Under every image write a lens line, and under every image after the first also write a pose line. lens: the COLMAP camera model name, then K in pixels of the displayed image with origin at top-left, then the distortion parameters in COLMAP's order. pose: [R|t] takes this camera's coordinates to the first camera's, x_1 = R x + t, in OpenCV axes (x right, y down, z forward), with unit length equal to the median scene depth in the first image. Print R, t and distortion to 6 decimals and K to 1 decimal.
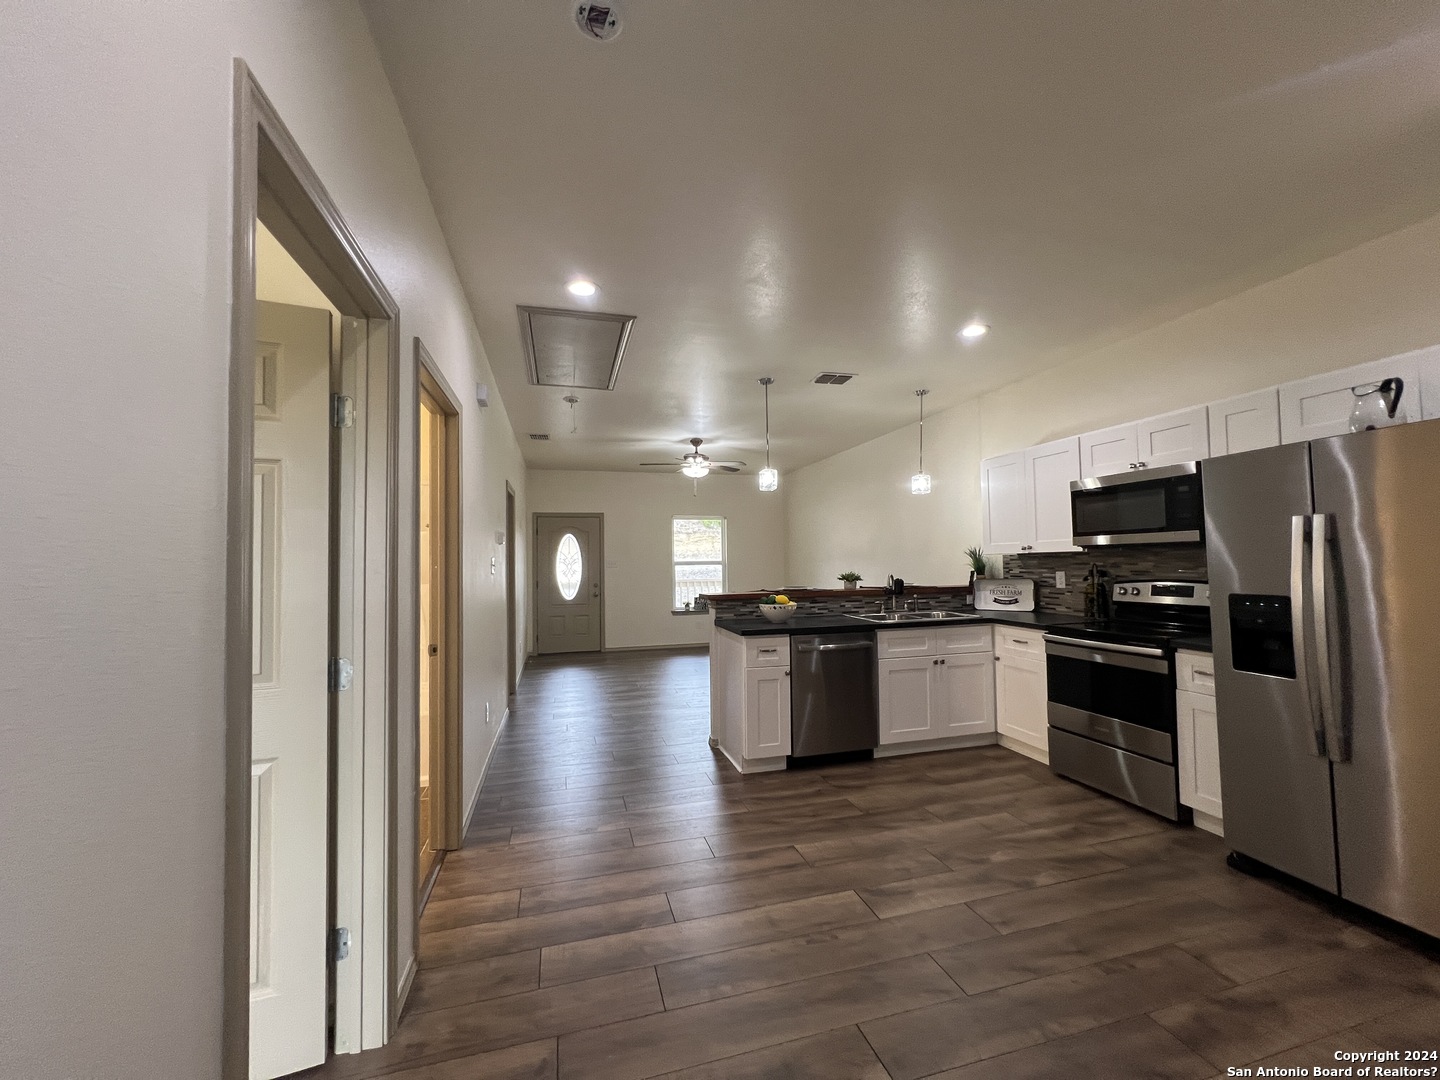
lens RADIAL K [[575.4, 0, 719.1], [0, 575.4, 545.3], [0, 0, 1]] dist [-0.001799, 0.000179]
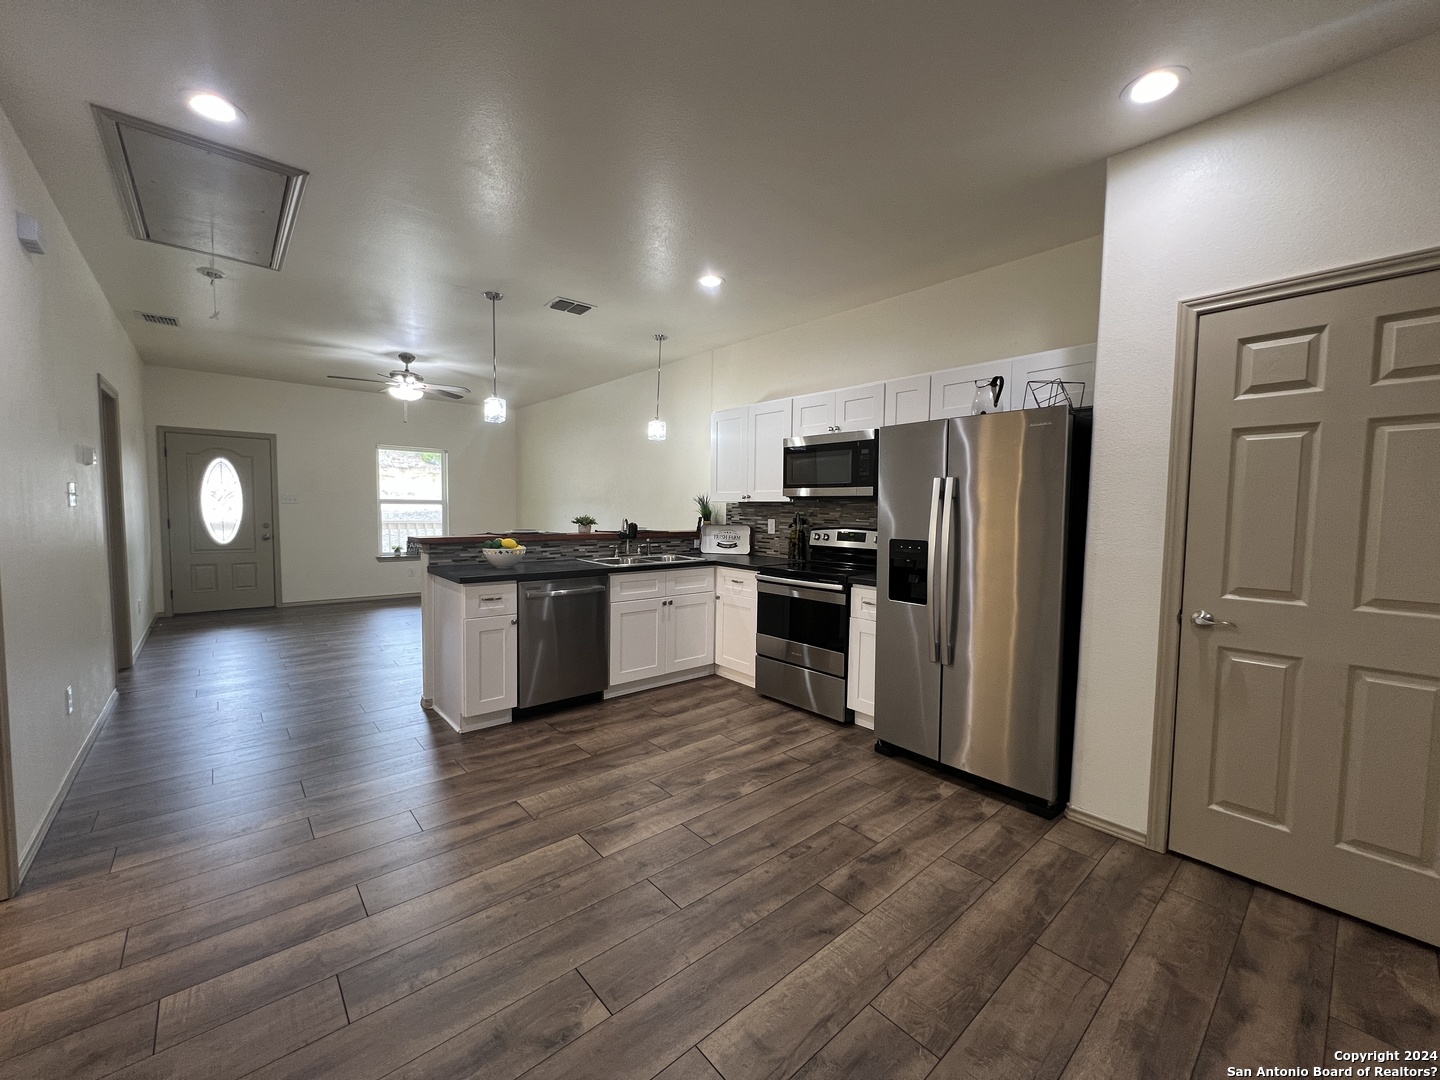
lens RADIAL K [[578.1, 0, 719.6], [0, 578.1, 543.1], [0, 0, 1]] dist [0.000732, 0.000582]
pose [[0.901158, 0.001929, 0.433487, 0.013070], [-0.041869, 0.995702, 0.082607, 0.004052], [-0.431465, -0.092592, 0.897366, 0.028772]]
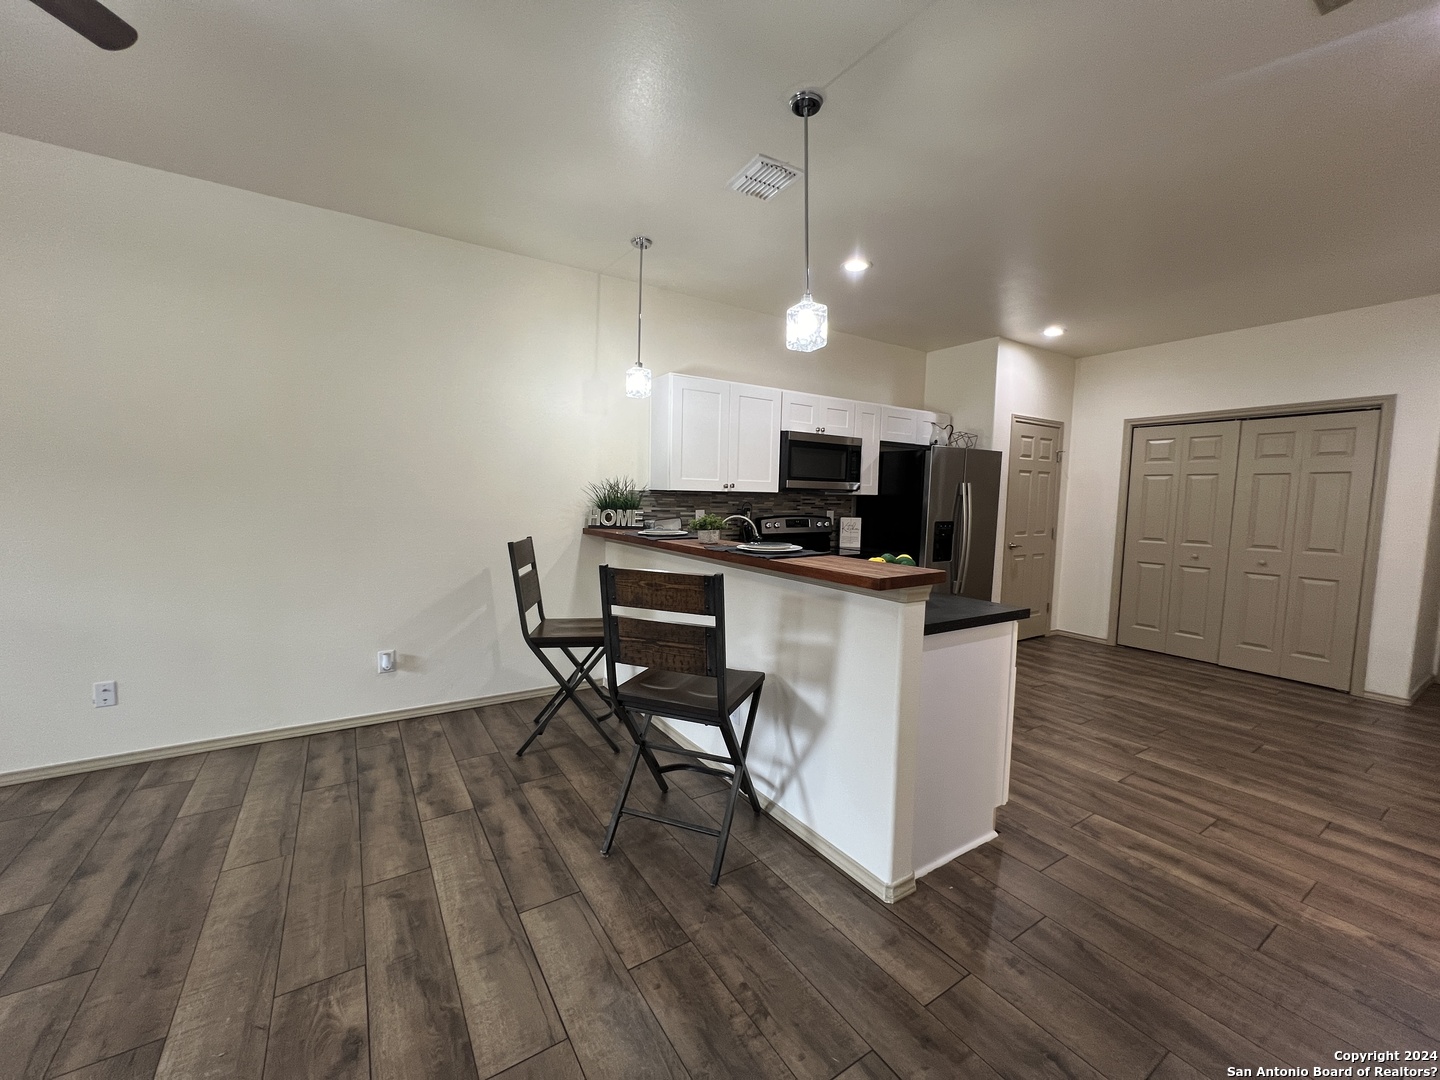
lens RADIAL K [[573.6, 0, 720.1], [0, 573.6, 544.2], [0, 0, 1]] dist [-0.000274, 0.000467]
pose [[-0.303180, -0.069825, 0.950372, -0.451114], [-0.044775, 0.997254, 0.058986, 0.053493], [-0.951881, -0.024670, -0.305474, 1.504895]]
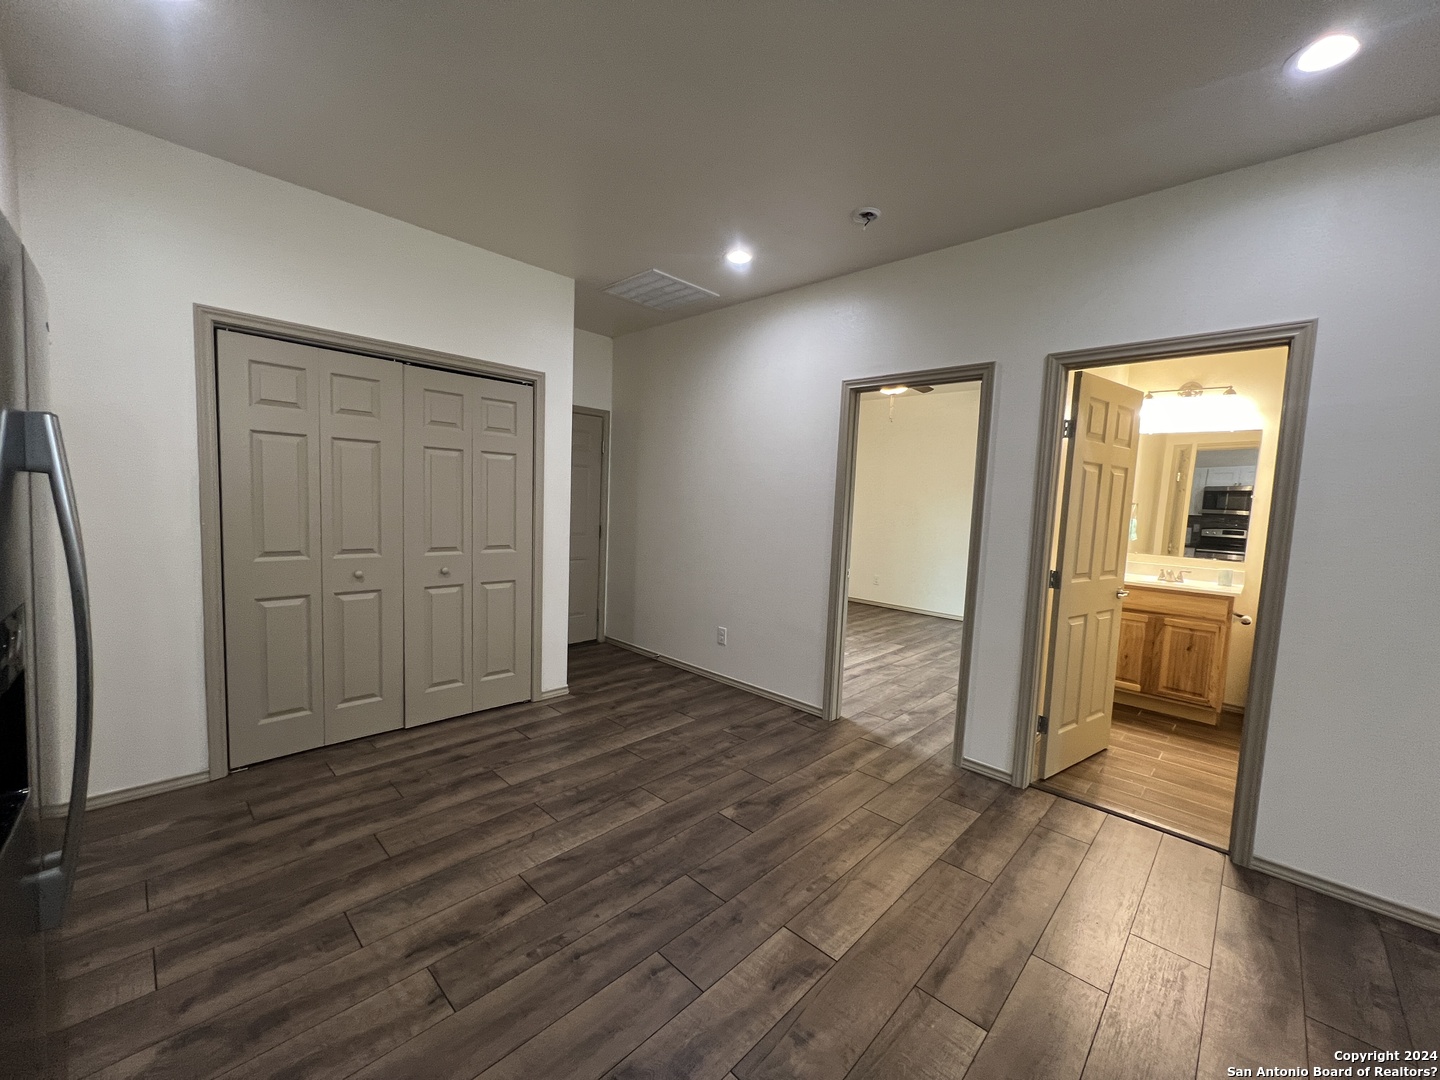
lens RADIAL K [[573.6, 0, 720.1], [0, 573.6, 544.2], [0, 0, 1]] dist [-0.000274, 0.000467]
pose [[-0.859772, 0.022228, -0.510194, 0.475516], [-0.011863, 0.997913, 0.063469, 0.008294], [0.510540, 0.060621, -0.857714, 0.993269]]
